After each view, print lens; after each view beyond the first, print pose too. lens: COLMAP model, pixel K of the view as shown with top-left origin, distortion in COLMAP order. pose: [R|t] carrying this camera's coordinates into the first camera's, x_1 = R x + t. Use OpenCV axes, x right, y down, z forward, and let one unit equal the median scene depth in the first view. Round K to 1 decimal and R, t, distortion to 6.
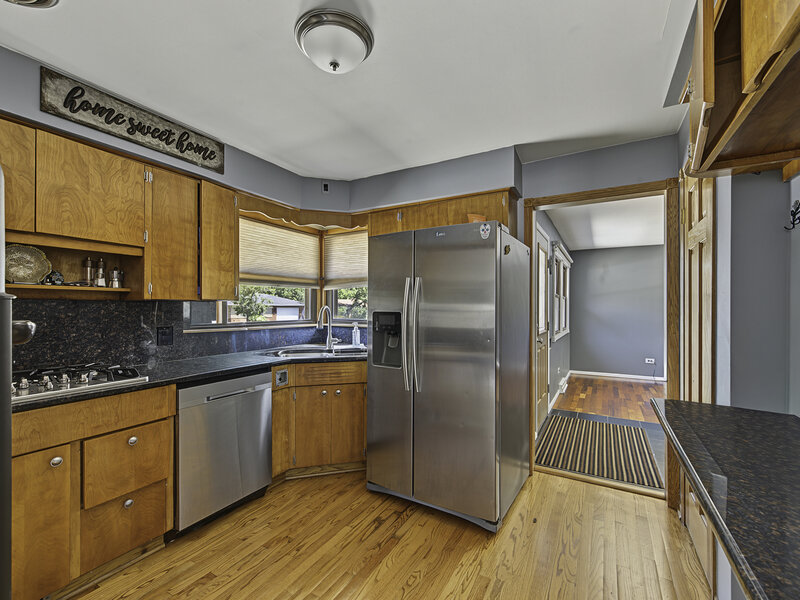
lens RADIAL K [[354.3, 0, 400.0], [0, 354.3, 304.4], [0, 0, 1]] dist [0.000323, 0.000261]
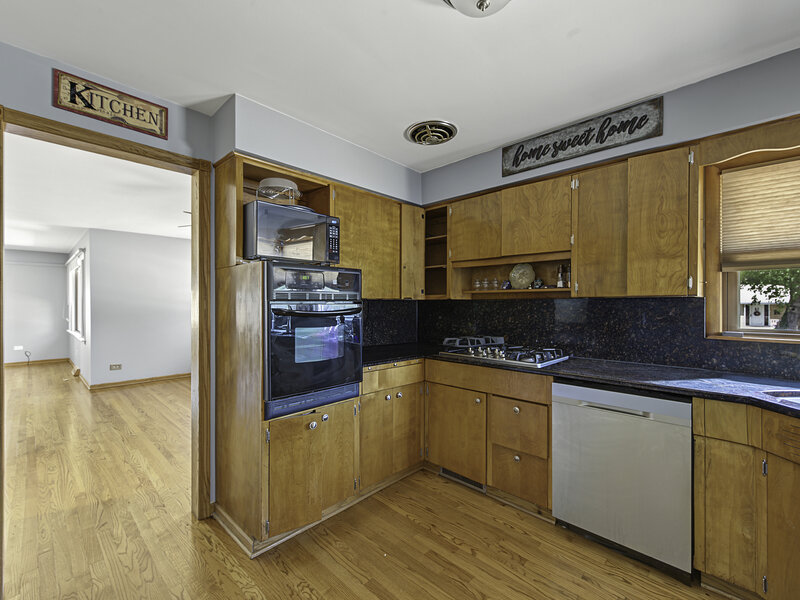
lens RADIAL K [[354.3, 0, 399.6], [0, 354.3, 302.5], [0, 0, 1]] dist [0.000323, 0.000261]
pose [[-0.238912, -0.005210, -0.971027, 0.476337], [0.003192, 0.999976, -0.006151, 0.006635], [0.971036, -0.004569, -0.238890, 0.748666]]
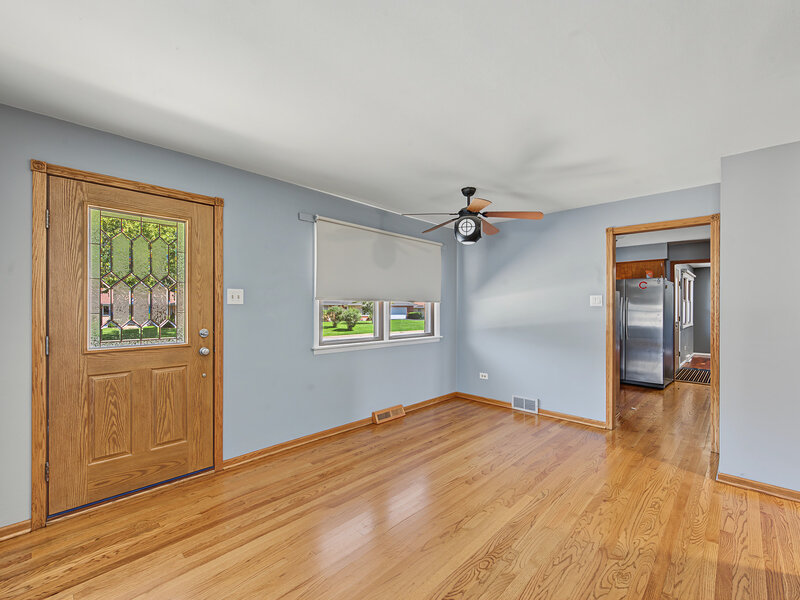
lens RADIAL K [[354.3, 0, 398.6], [0, 354.3, 302.4], [0, 0, 1]] dist [0.000323, 0.000261]
pose [[0.970398, 0.000419, -0.241509, -0.140483], [-0.000427, 1.000000, 0.000020, -0.005769], [0.241509, 0.000084, 0.970399, -0.287615]]
